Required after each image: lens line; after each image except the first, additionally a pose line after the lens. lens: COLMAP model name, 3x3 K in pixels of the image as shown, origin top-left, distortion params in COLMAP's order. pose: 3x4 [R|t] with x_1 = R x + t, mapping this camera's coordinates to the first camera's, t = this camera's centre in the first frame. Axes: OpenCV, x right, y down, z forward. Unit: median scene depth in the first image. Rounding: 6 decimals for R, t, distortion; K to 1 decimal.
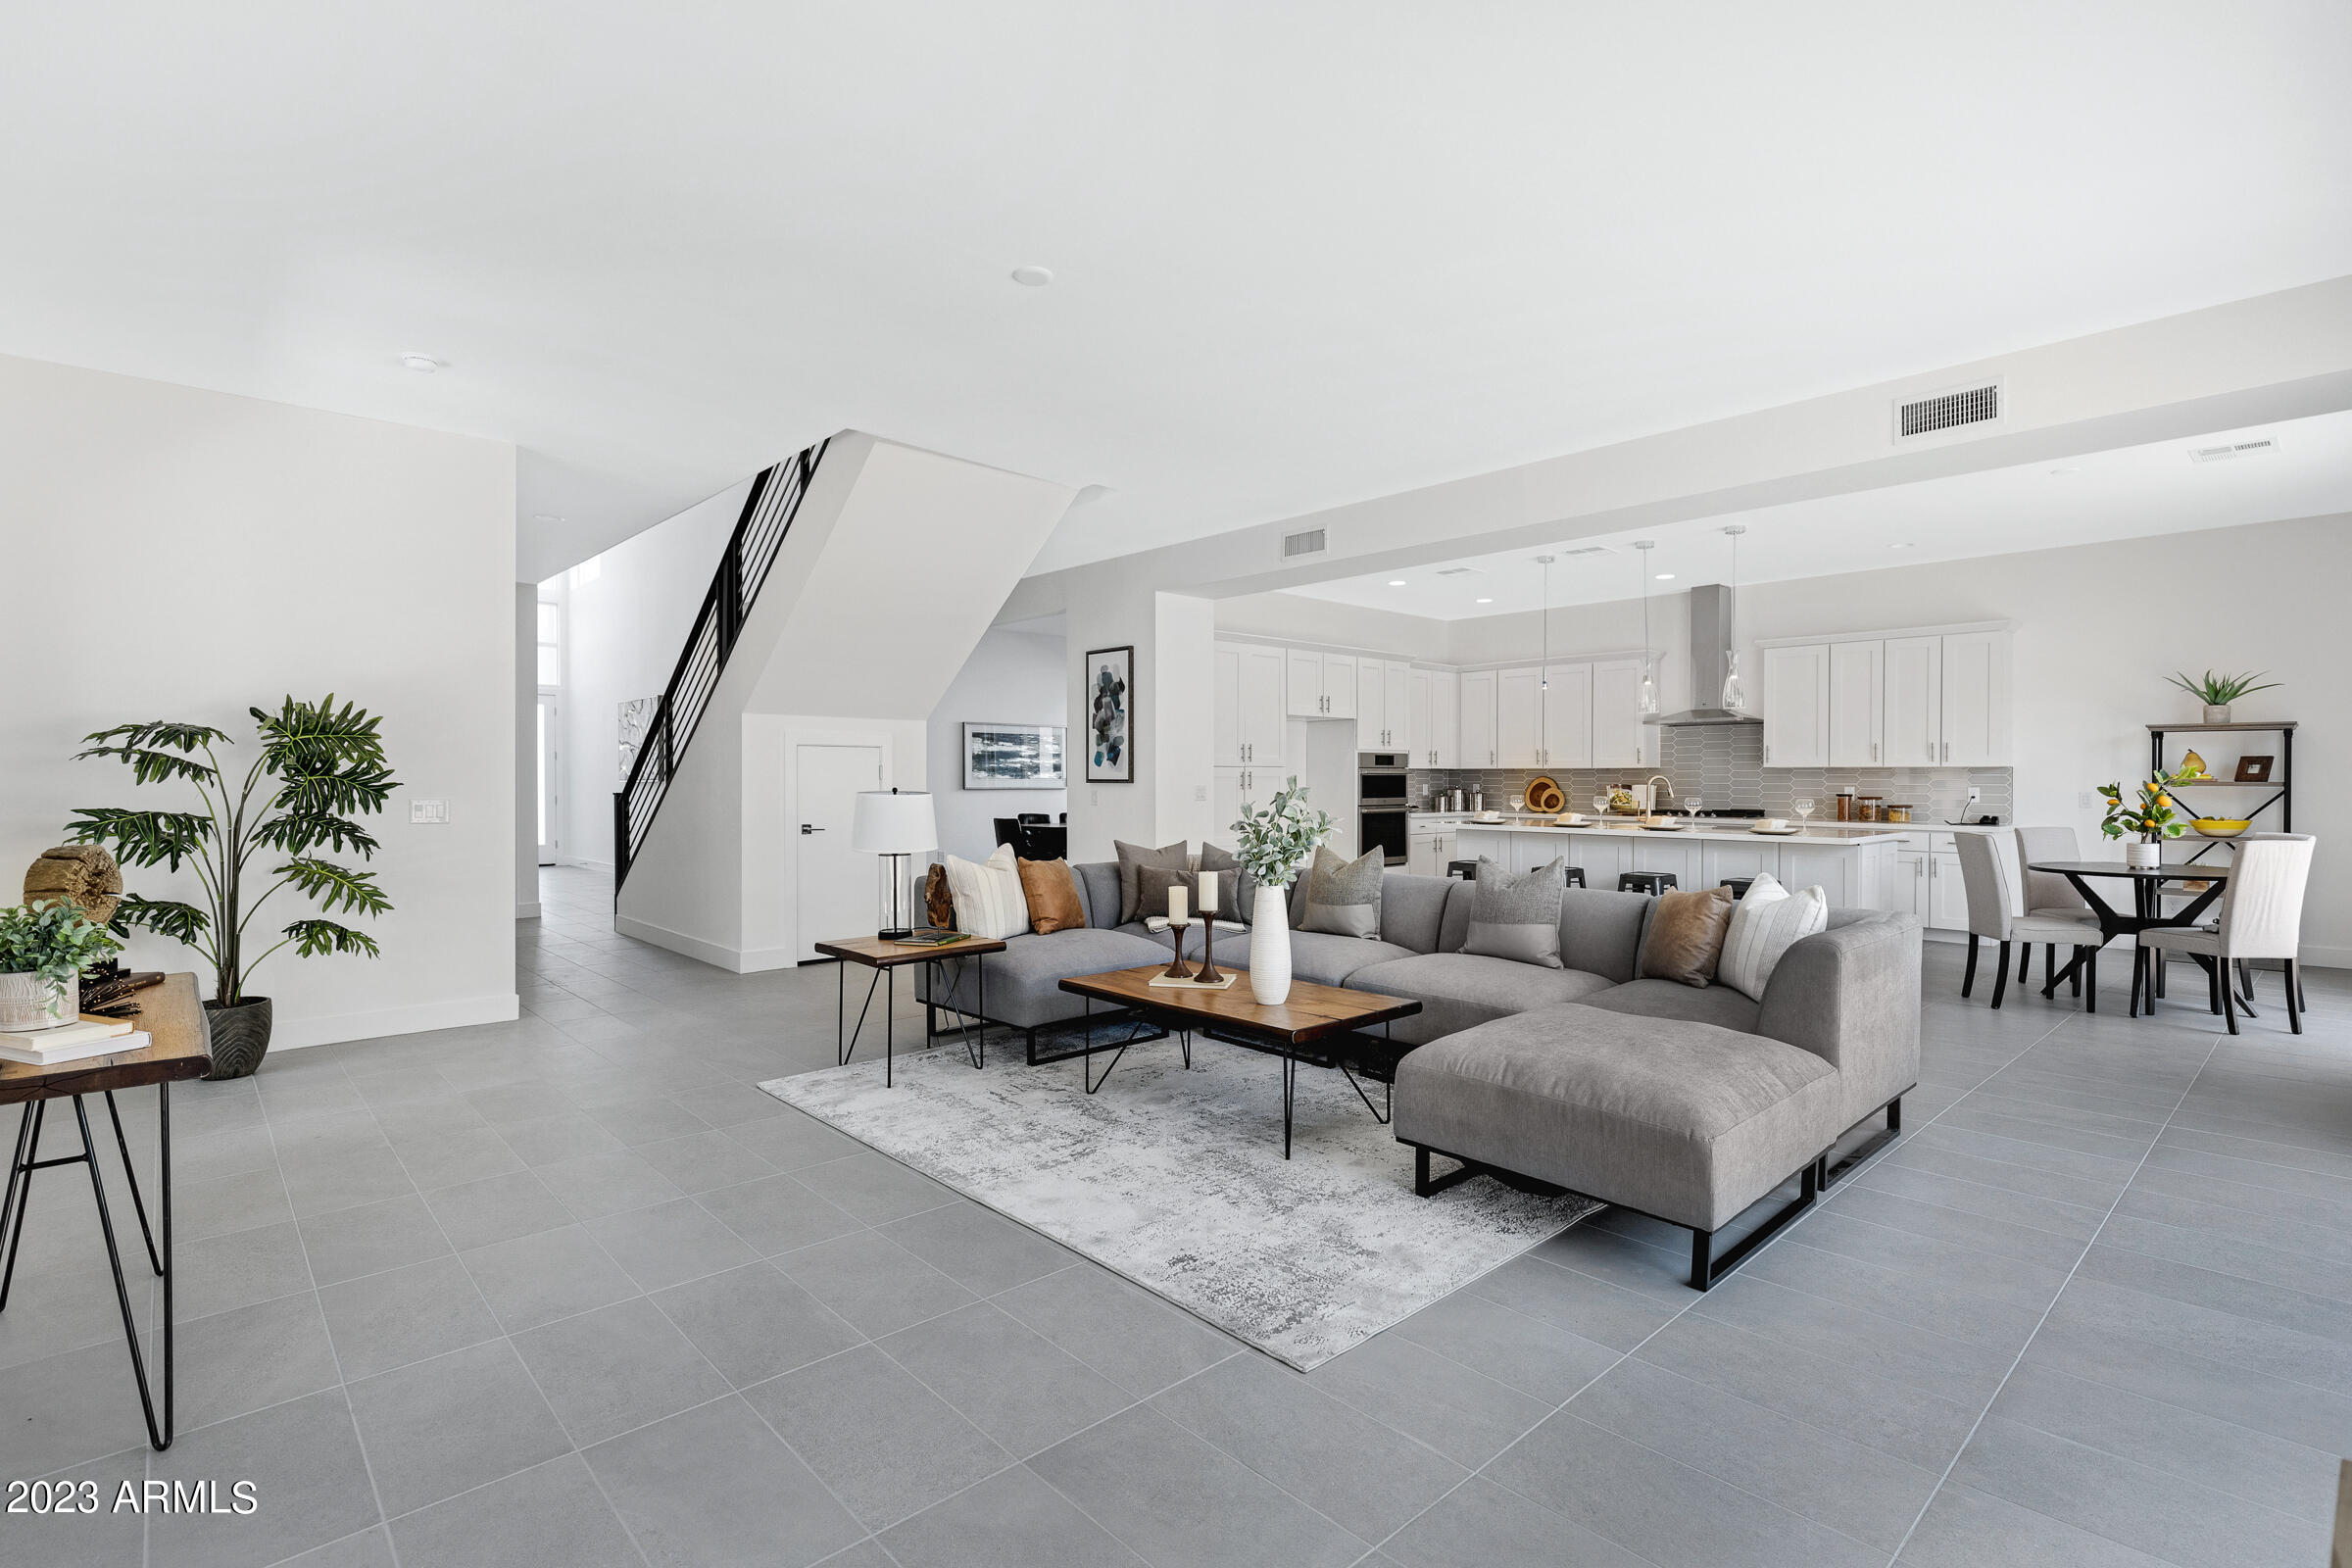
lens RADIAL K [[1125.0, 0, 1204.6], [0, 1125.0, 785.0], [0, 0, 1]] dist [0.002514, 0.000333]
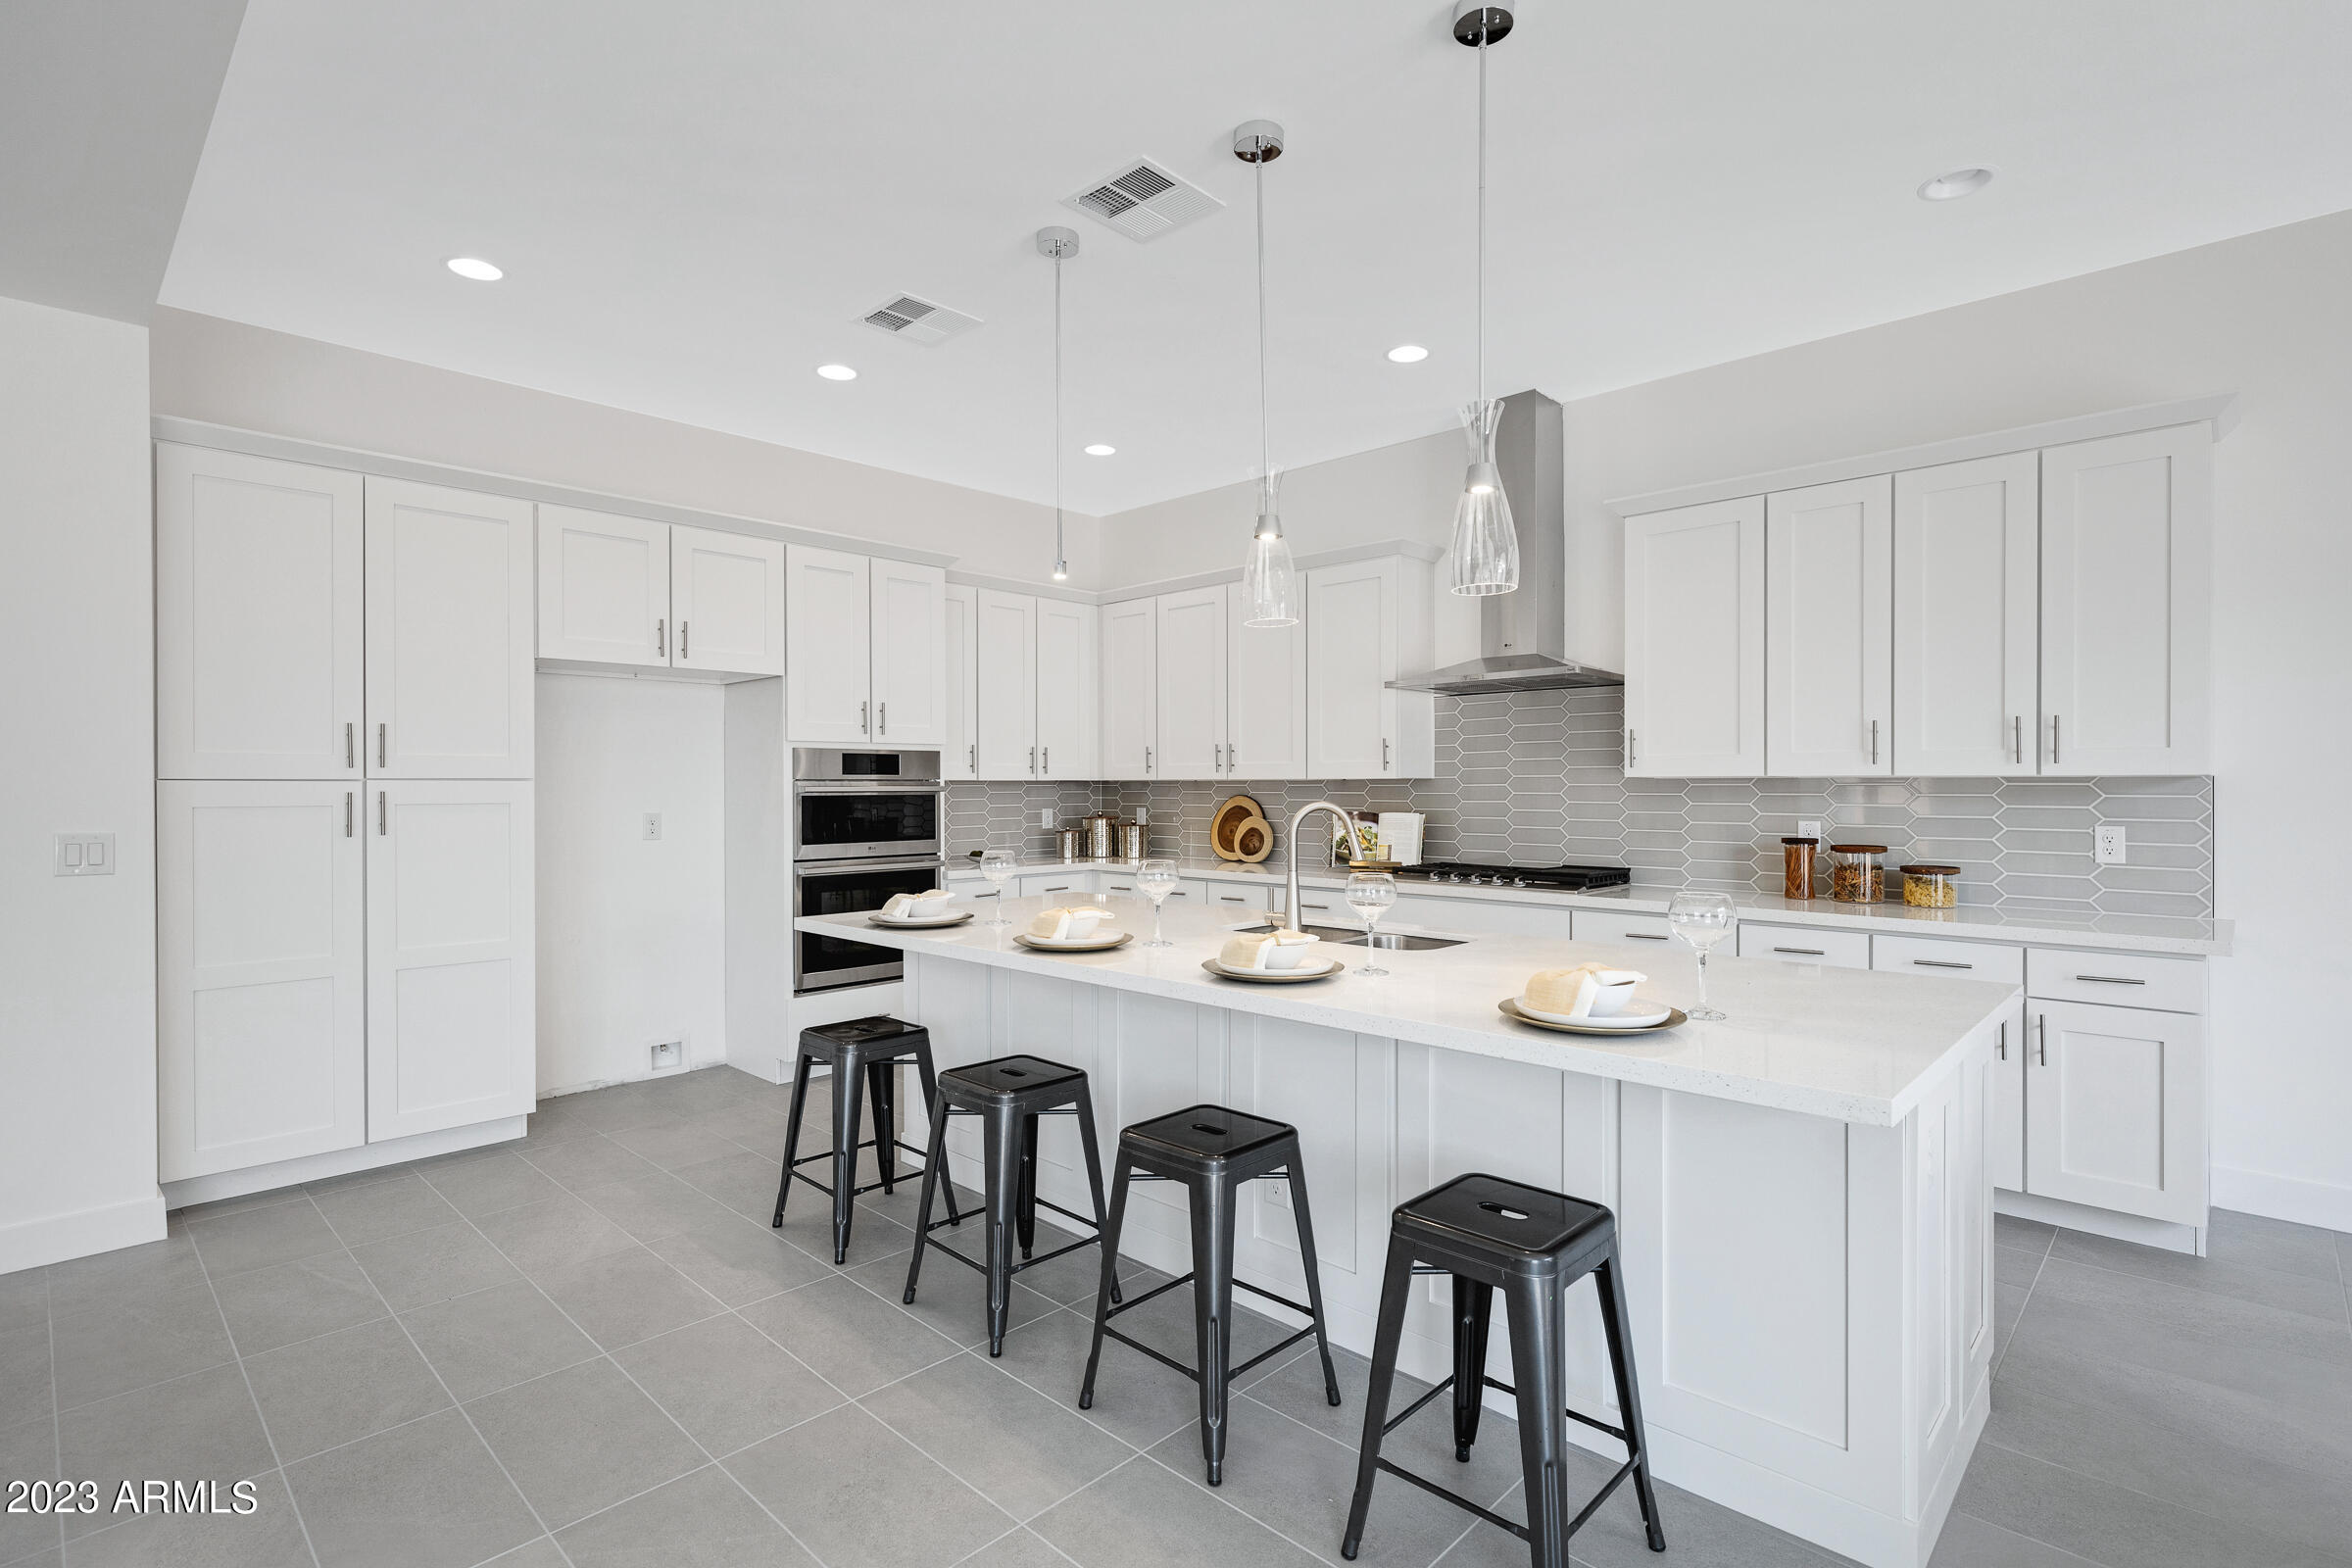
lens RADIAL K [[1125.0, 0, 1204.6], [0, 1125.0, 785.0], [0, 0, 1]] dist [0.002514, 0.000333]
pose [[0.998224, -0.002915, 0.059495, 0.272723], [0.003332, 0.999970, -0.006921, -0.009206], [-0.059474, 0.007107, 0.998205, 0.505739]]
